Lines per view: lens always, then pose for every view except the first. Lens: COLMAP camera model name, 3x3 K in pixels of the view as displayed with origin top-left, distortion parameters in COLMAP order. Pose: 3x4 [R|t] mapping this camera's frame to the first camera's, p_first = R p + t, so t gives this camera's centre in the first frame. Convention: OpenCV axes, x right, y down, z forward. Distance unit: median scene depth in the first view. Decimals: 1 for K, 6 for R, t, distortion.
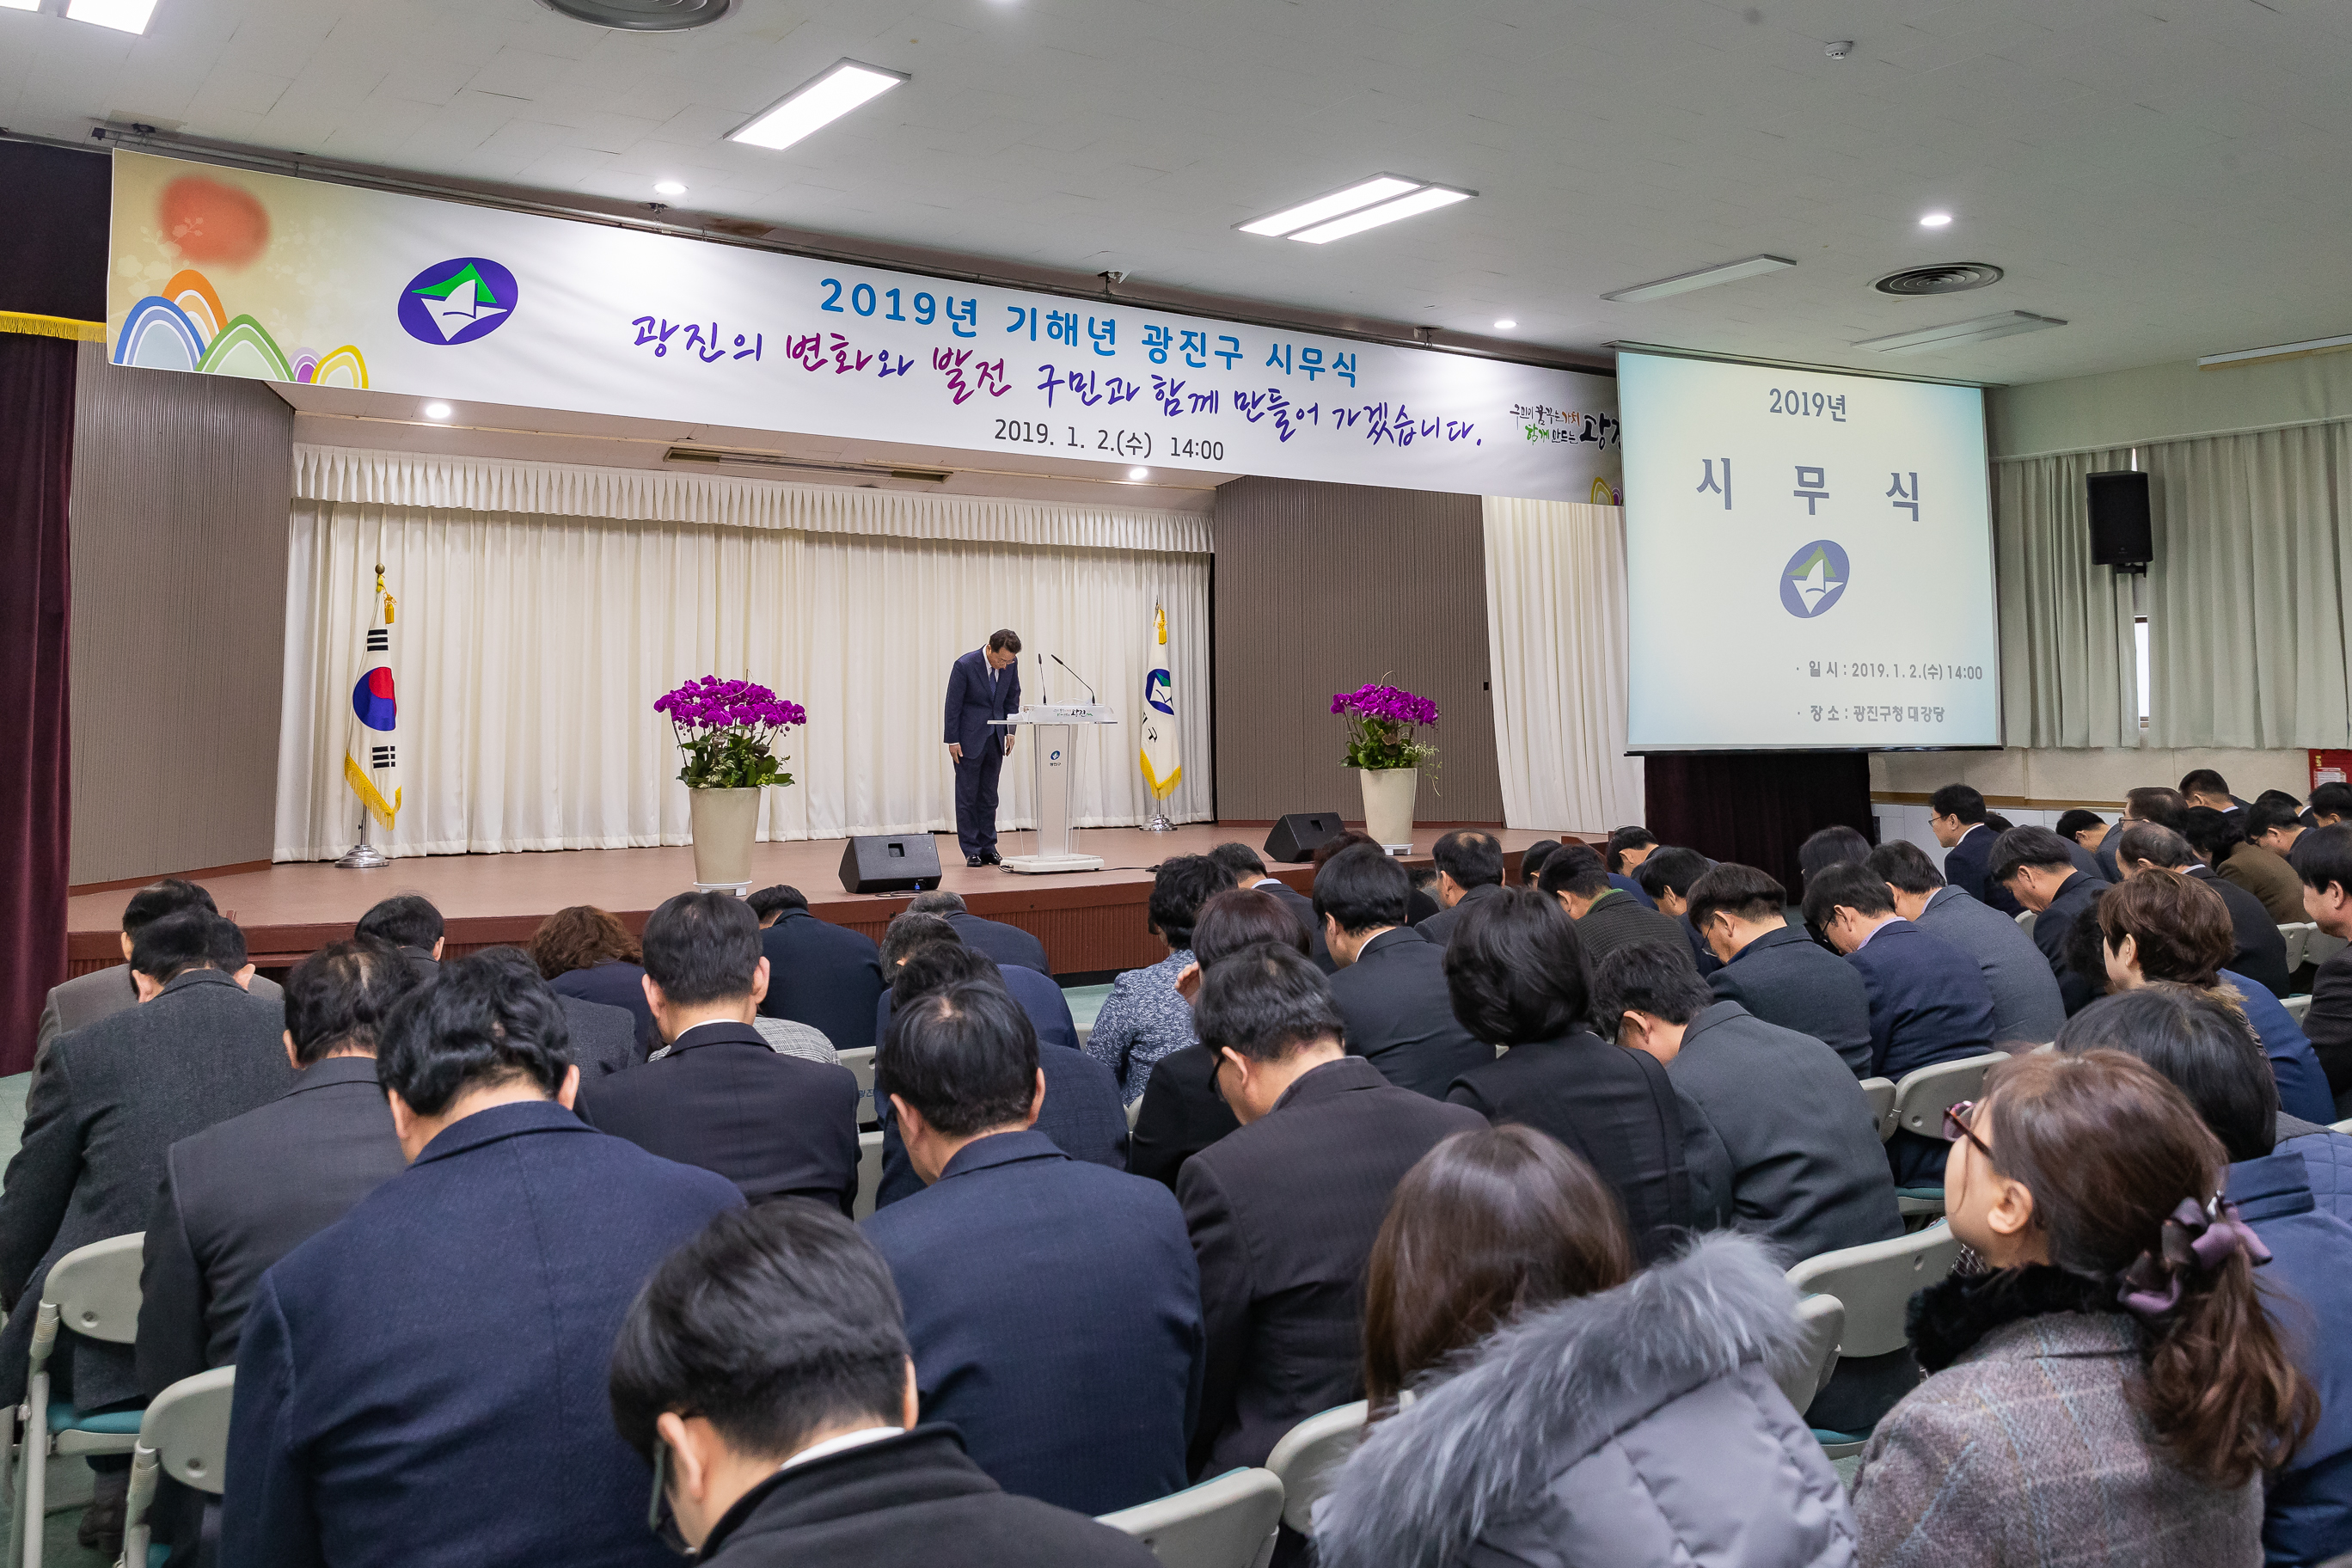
lens RADIAL K [[1864.0, 0, 1152.0], [0, 1864.0, 567.2], [0, 0, 1]] dist [0.020509, -0.021652]
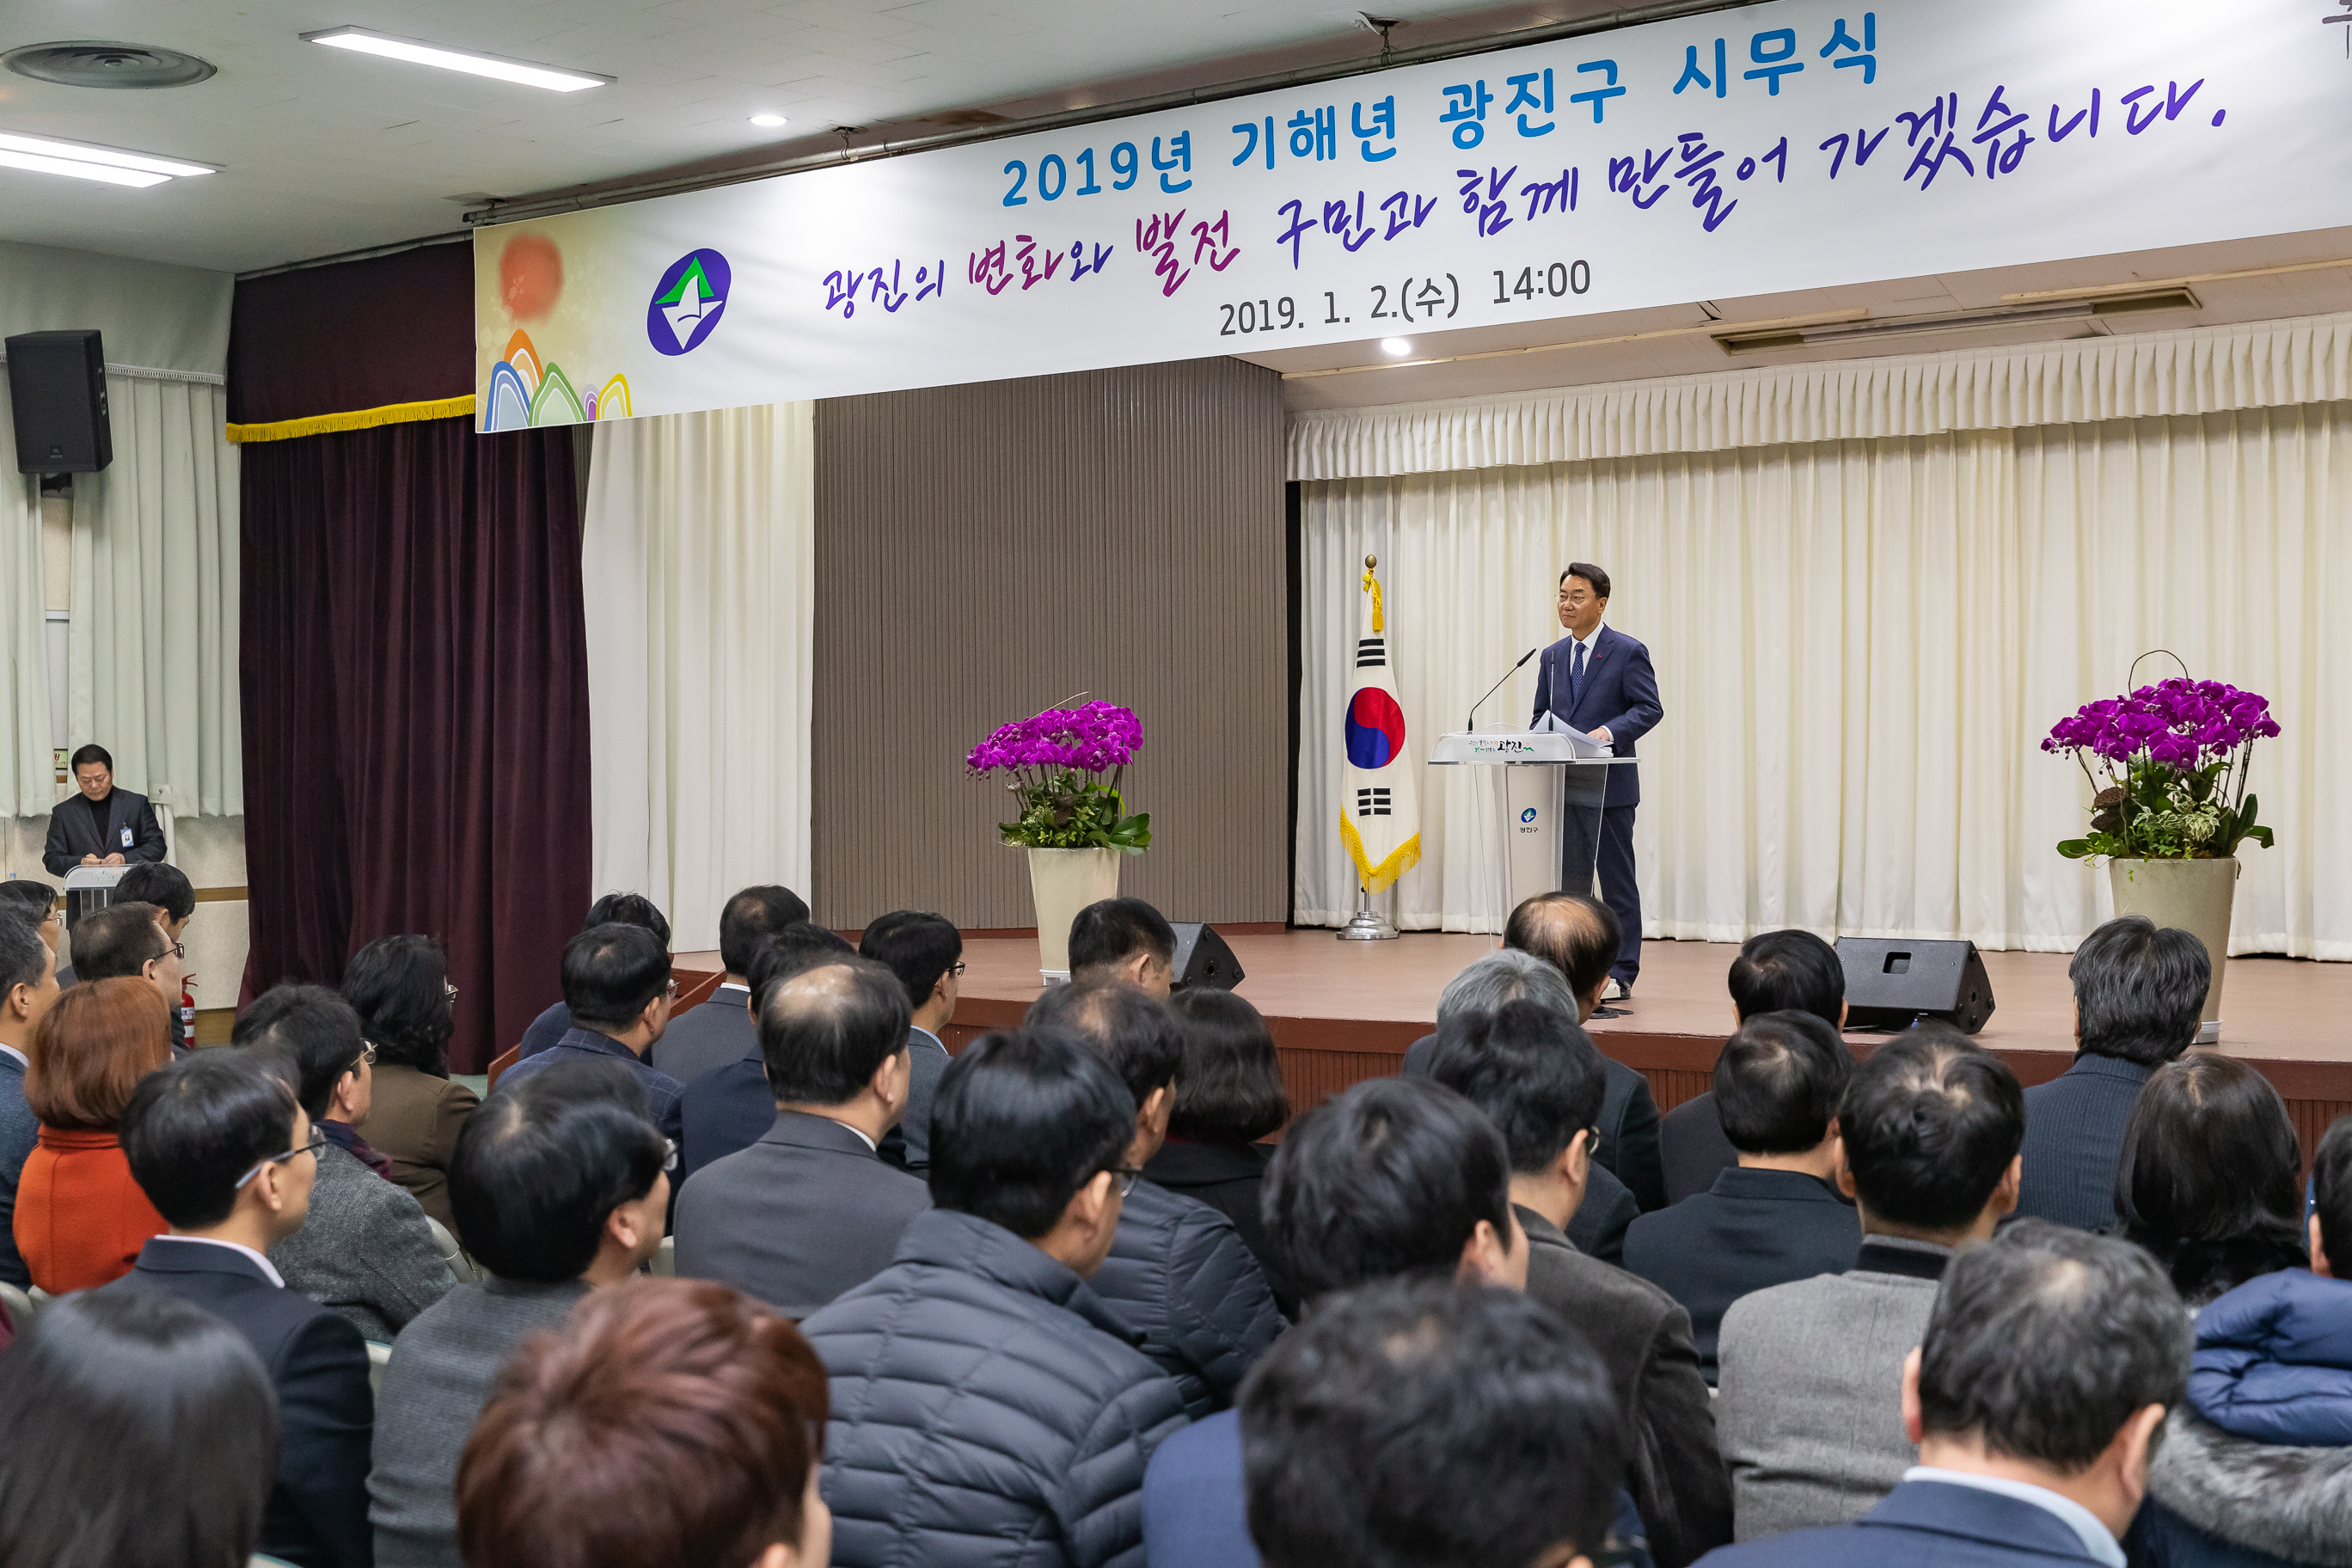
lens RADIAL K [[3197.3, 0, 1129.9], [0, 3197.3, 854.0], [0, 0, 1]] dist [0.012376, 0.000000]
pose [[0.257281, 0.030234, -0.965863, 0.945648], [0.086522, 0.994775, 0.054186, 0.046431], [0.962455, -0.097510, 0.253321, 0.622654]]
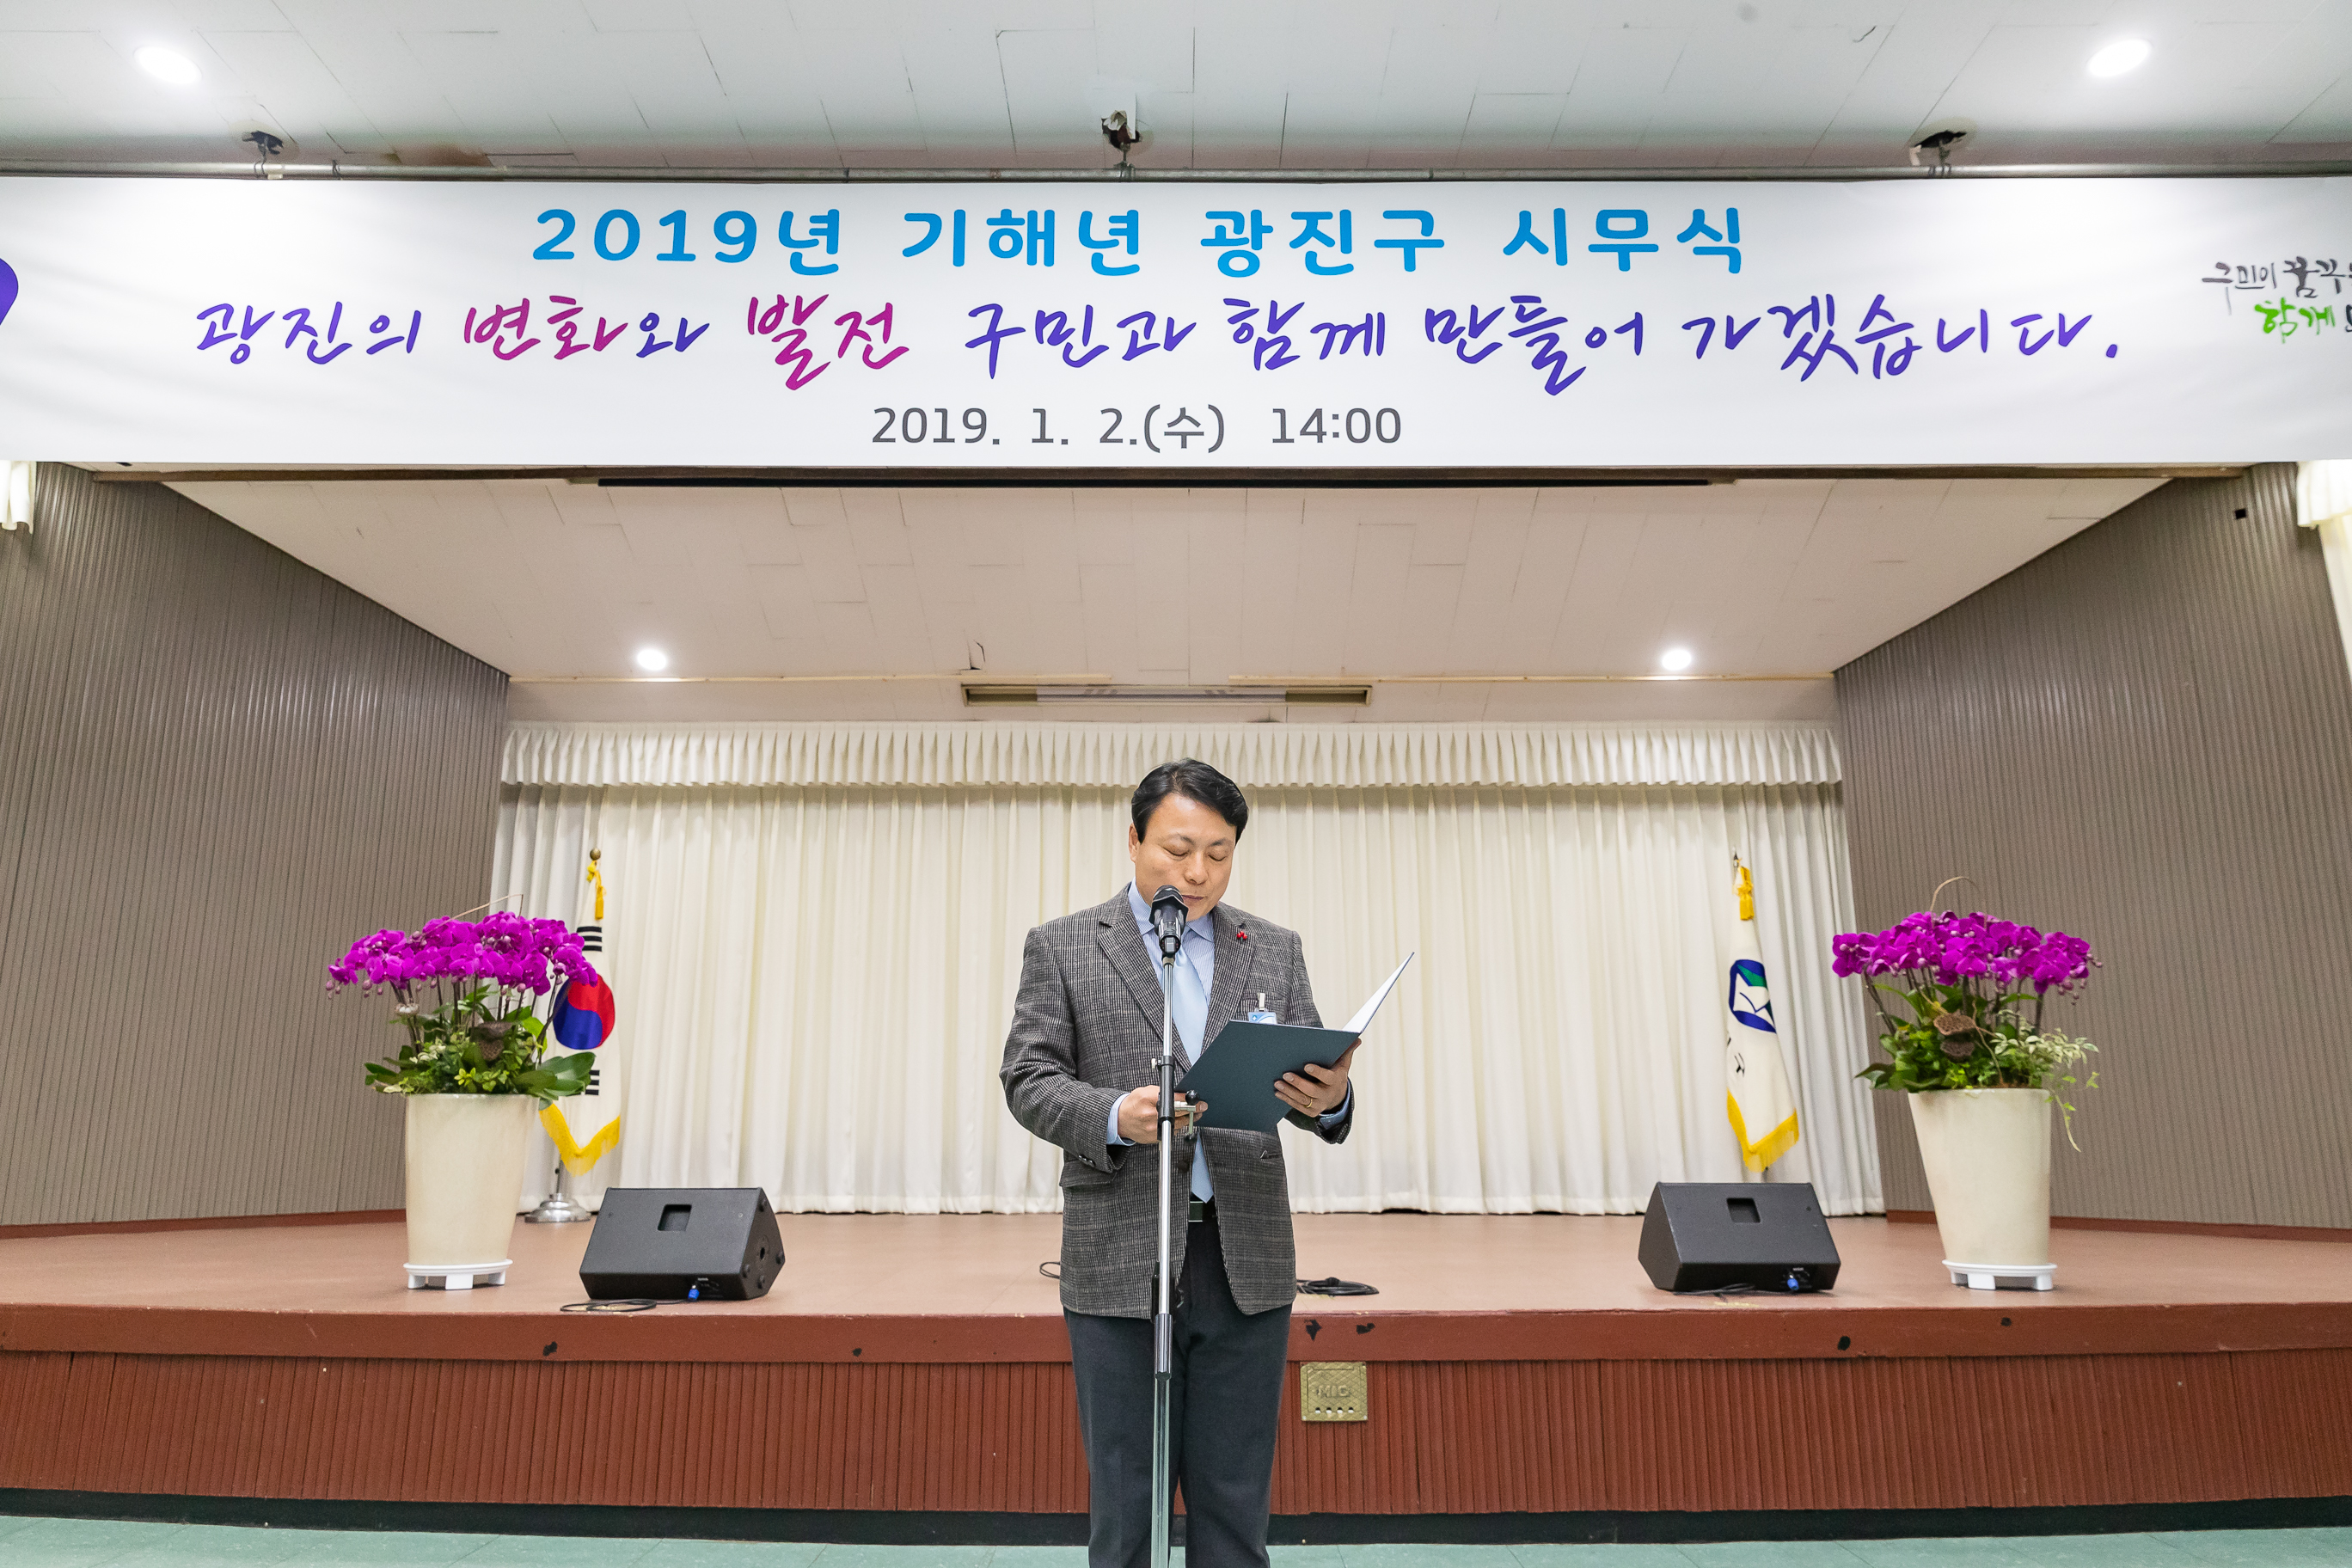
lens RADIAL K [[1577.0, 0, 1177.6], [0, 1577.0, 789.6], [0, 0, 1]] dist [0.010878, 0.001230]
pose [[0.818357, -0.115904, -0.562902, 0.219048], [0.042255, 0.988936, -0.142196, 0.092816], [0.573155, 0.092582, 0.814200, 0.645339]]
